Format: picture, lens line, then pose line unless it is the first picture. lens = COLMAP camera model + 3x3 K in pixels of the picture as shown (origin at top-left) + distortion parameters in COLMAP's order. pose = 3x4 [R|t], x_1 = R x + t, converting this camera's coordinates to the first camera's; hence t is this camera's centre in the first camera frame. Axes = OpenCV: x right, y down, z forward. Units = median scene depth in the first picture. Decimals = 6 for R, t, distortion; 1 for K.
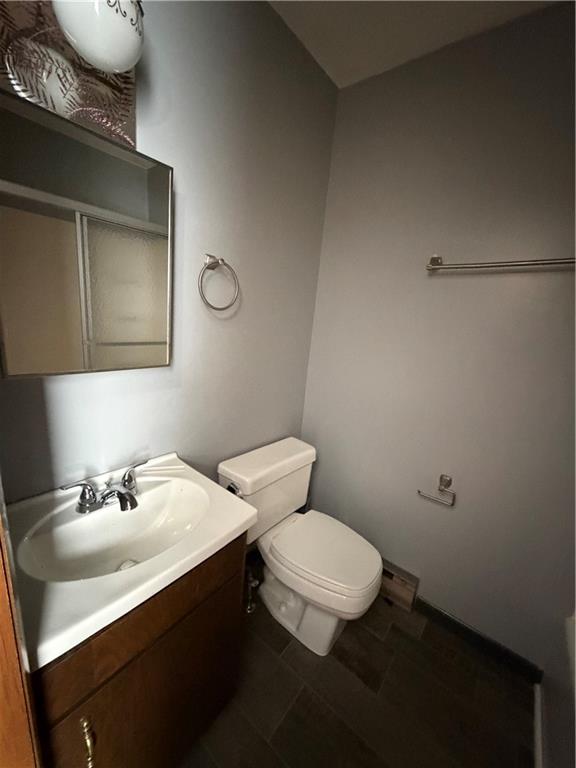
lens RADIAL K [[306.0, 0, 288.0], [0, 306.0, 384.0], [0, 0, 1]] dist [-0.000777, -0.000134]
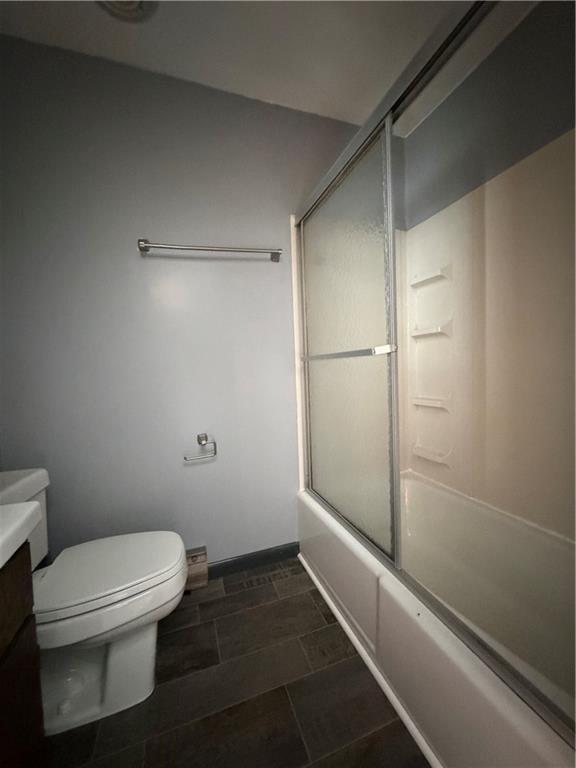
lens RADIAL K [[306.0, 0, 288.0], [0, 306.0, 384.0], [0, 0, 1]] dist [-0.000777, -0.000134]
pose [[0.524163, -0.153836, 0.837608, -0.238550], [0.290153, 0.956963, -0.005817, 0.231146], [-0.800665, 0.246083, 0.546240, 0.084985]]
